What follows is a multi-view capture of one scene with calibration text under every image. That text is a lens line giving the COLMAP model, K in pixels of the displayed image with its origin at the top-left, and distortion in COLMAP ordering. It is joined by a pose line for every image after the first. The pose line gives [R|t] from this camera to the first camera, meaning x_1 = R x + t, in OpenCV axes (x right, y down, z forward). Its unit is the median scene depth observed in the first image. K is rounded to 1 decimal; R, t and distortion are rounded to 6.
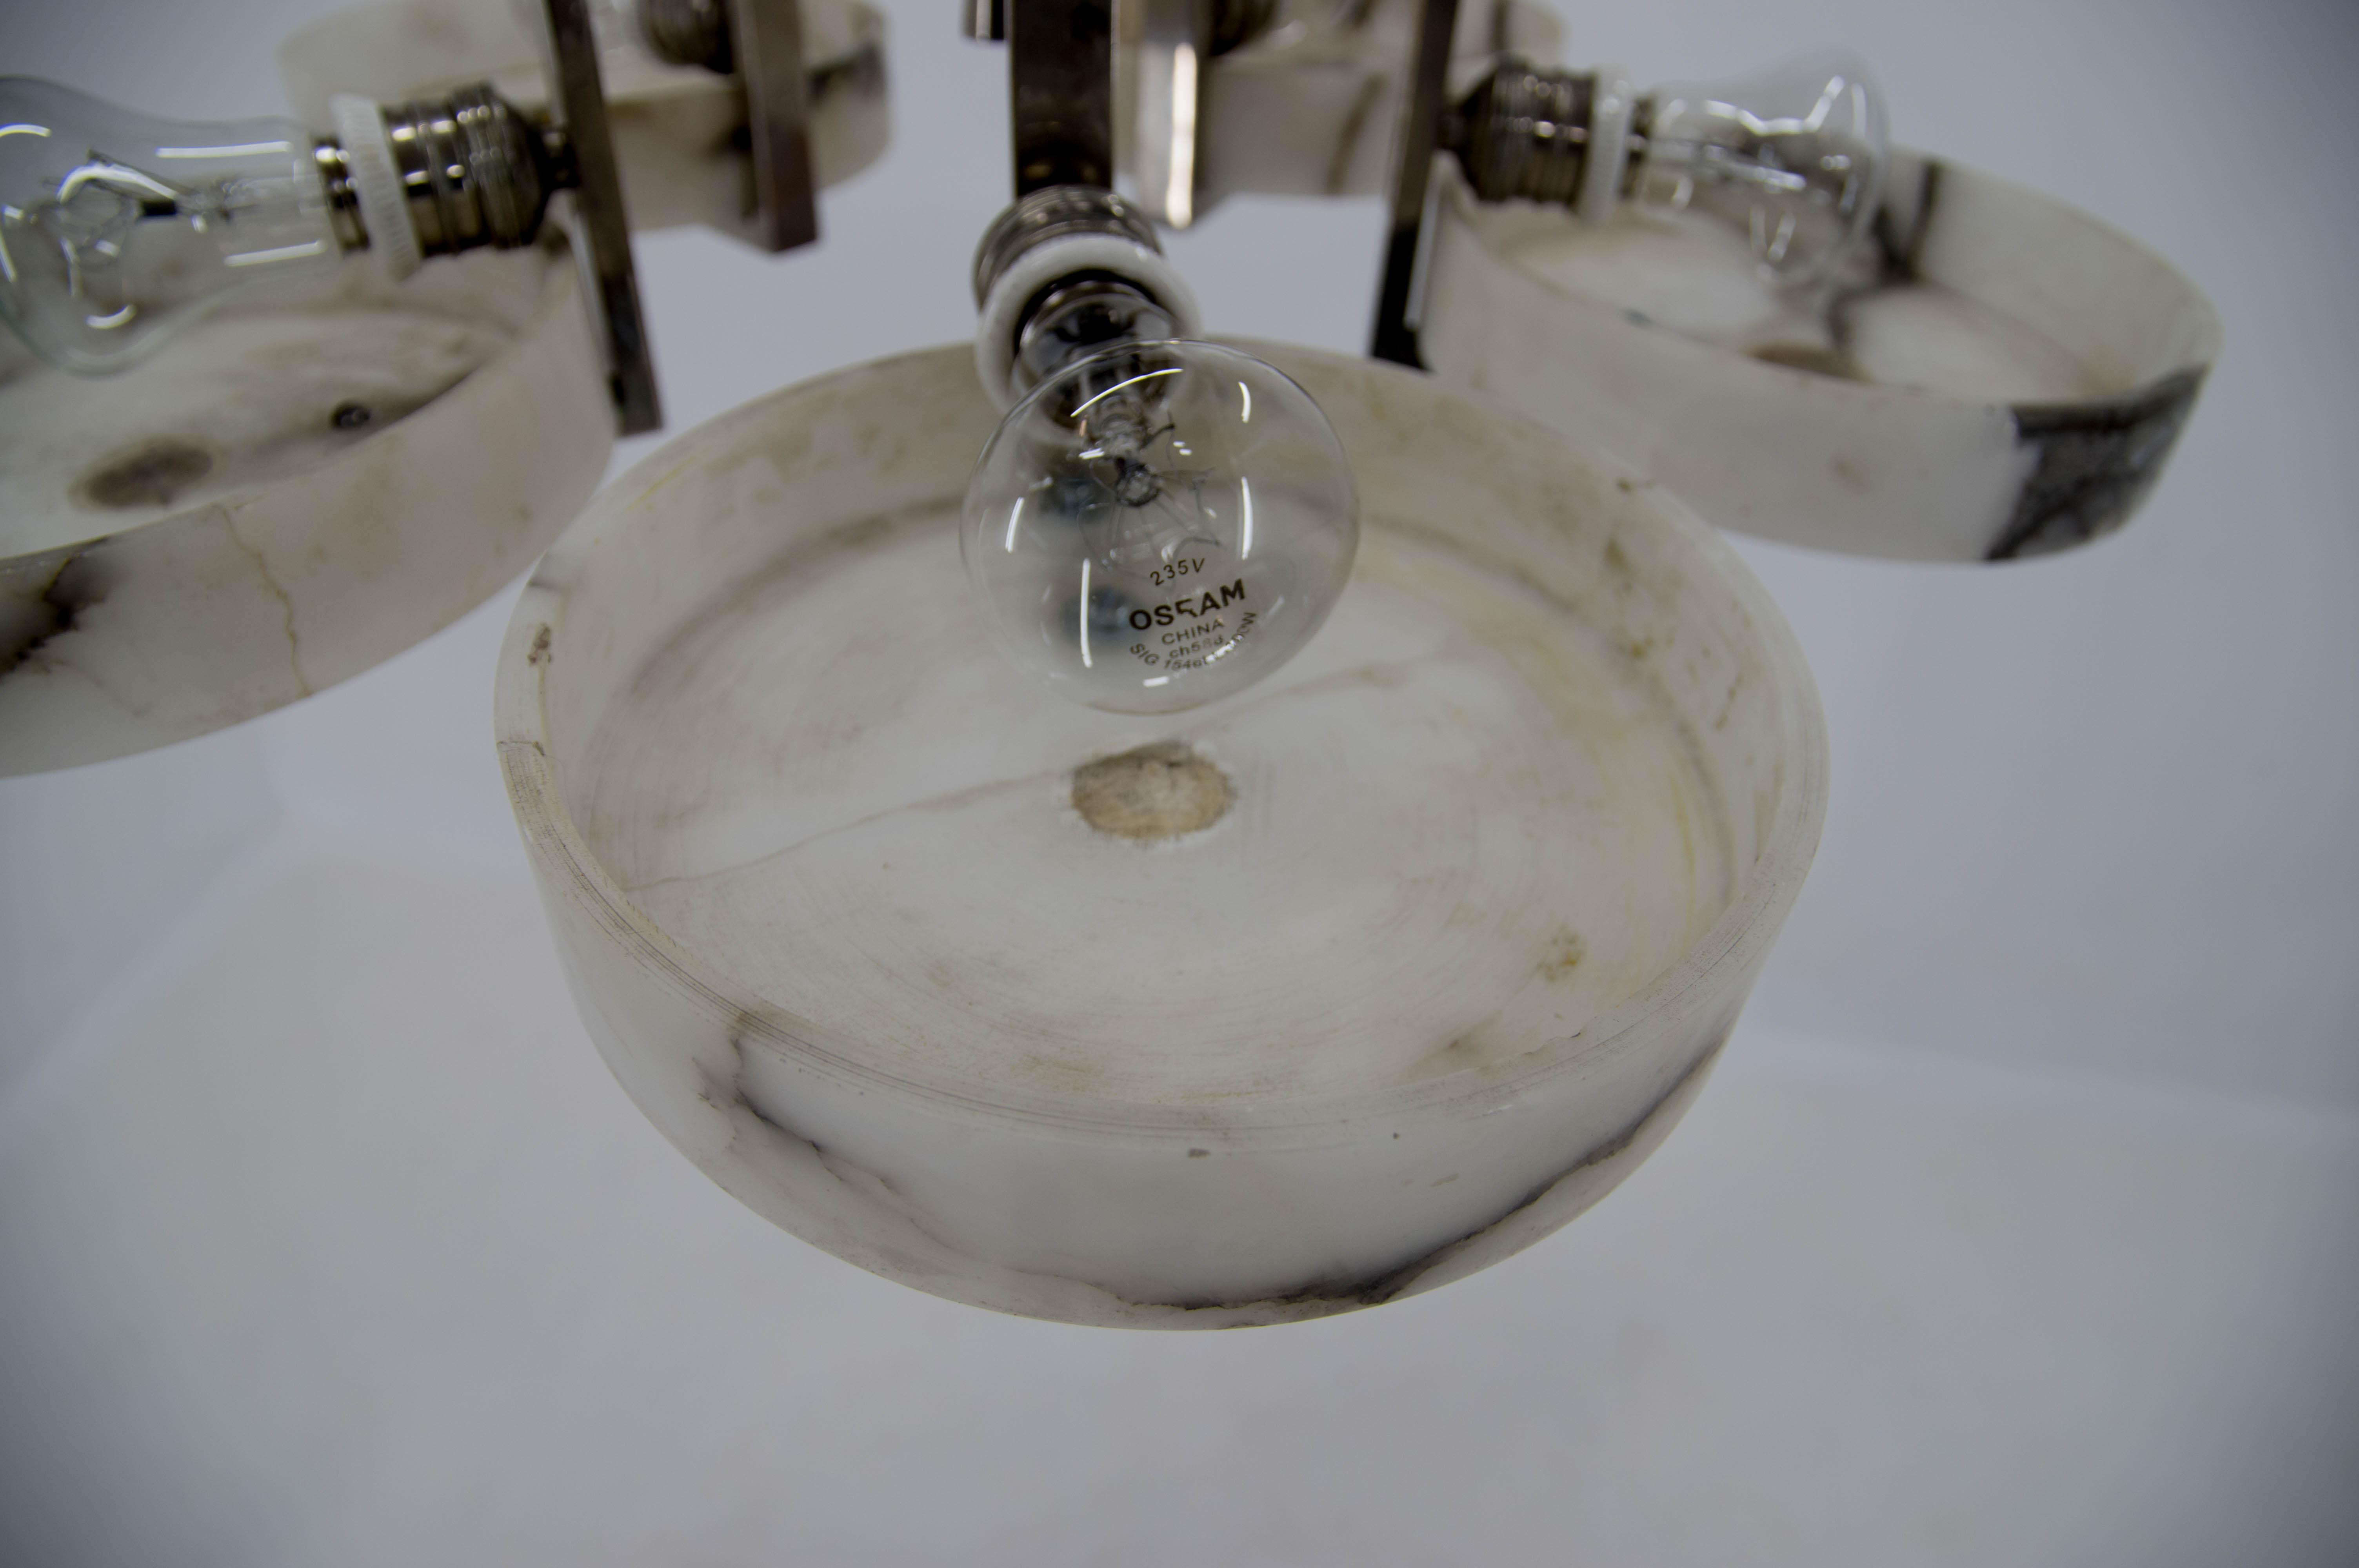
lens RADIAL K [[1557.1, 0, 1175.5], [0, 1557.1, 840.0], [0, 0, 1]] dist [-0.137562, 0.075706]
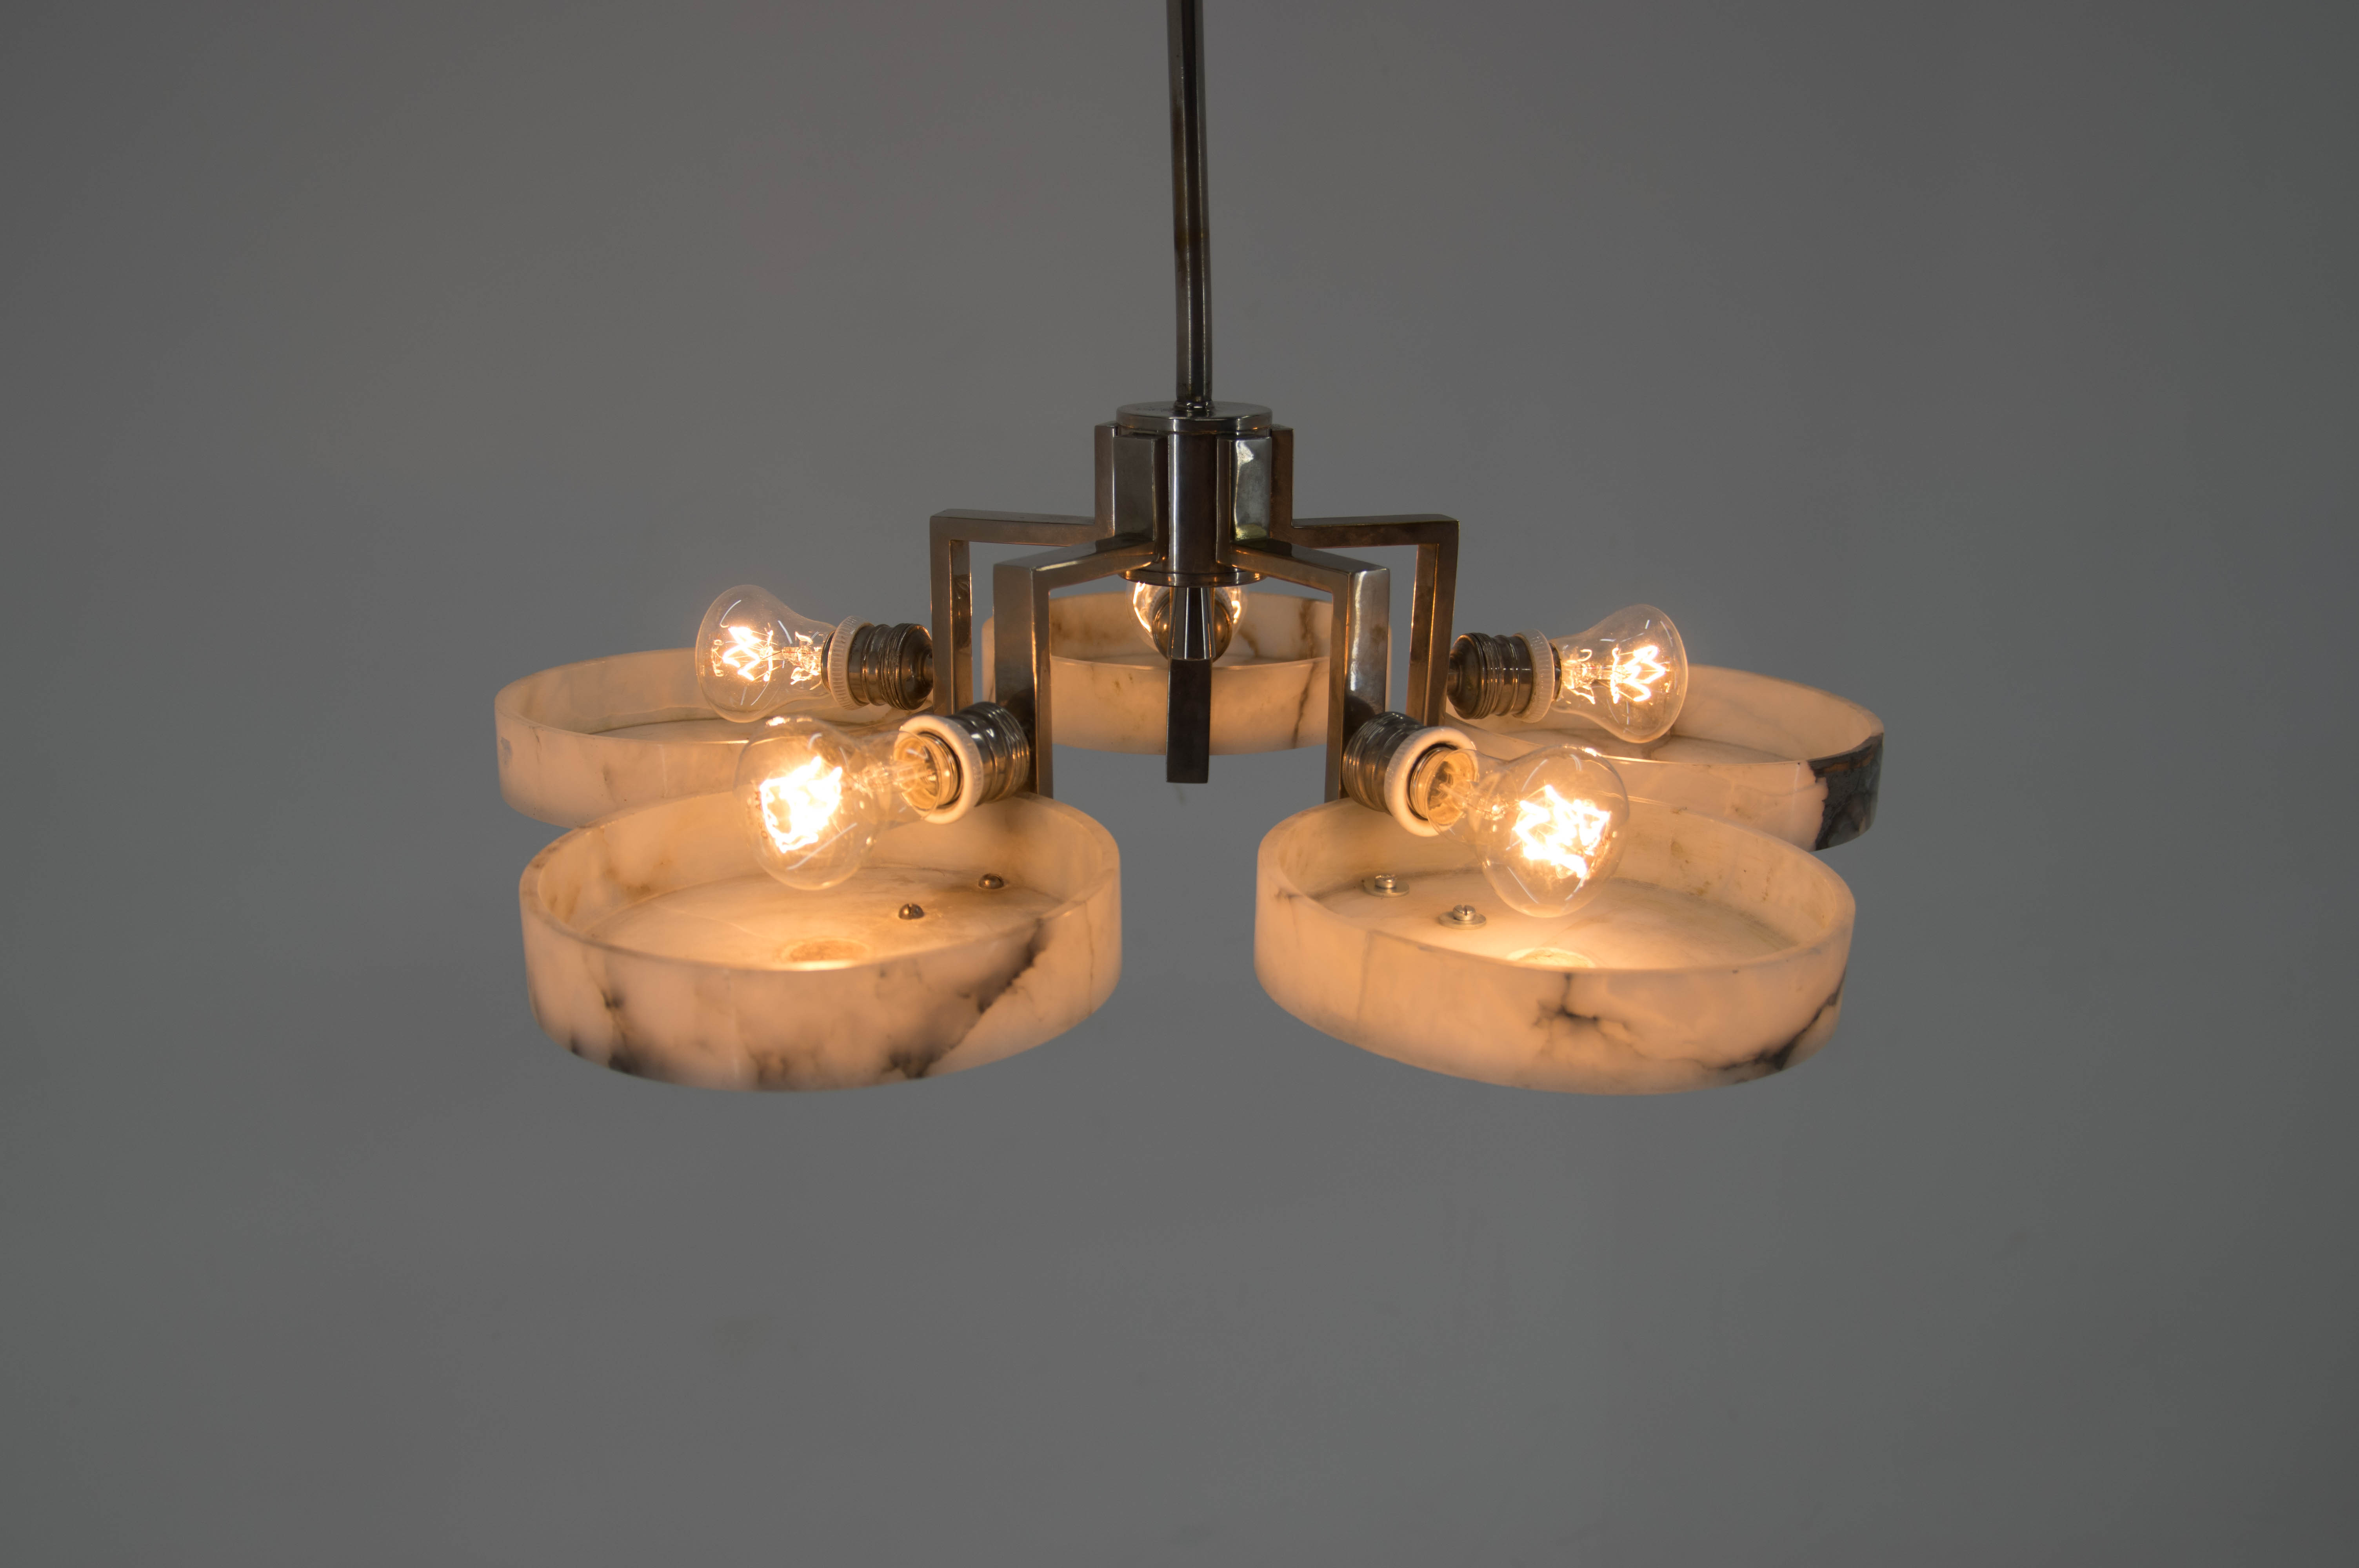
lens RADIAL K [[2557.4, 0, 1187.5], [0, 2557.4, 811.5], [0, 0, 1]] dist [-0.004009, -0.002762]
pose [[0.913103, -0.132927, 0.385453, -1.393665], [0.281278, 0.889750, -0.359483, 0.700407], [-0.295172, 0.436664, 0.849822, -1.471078]]
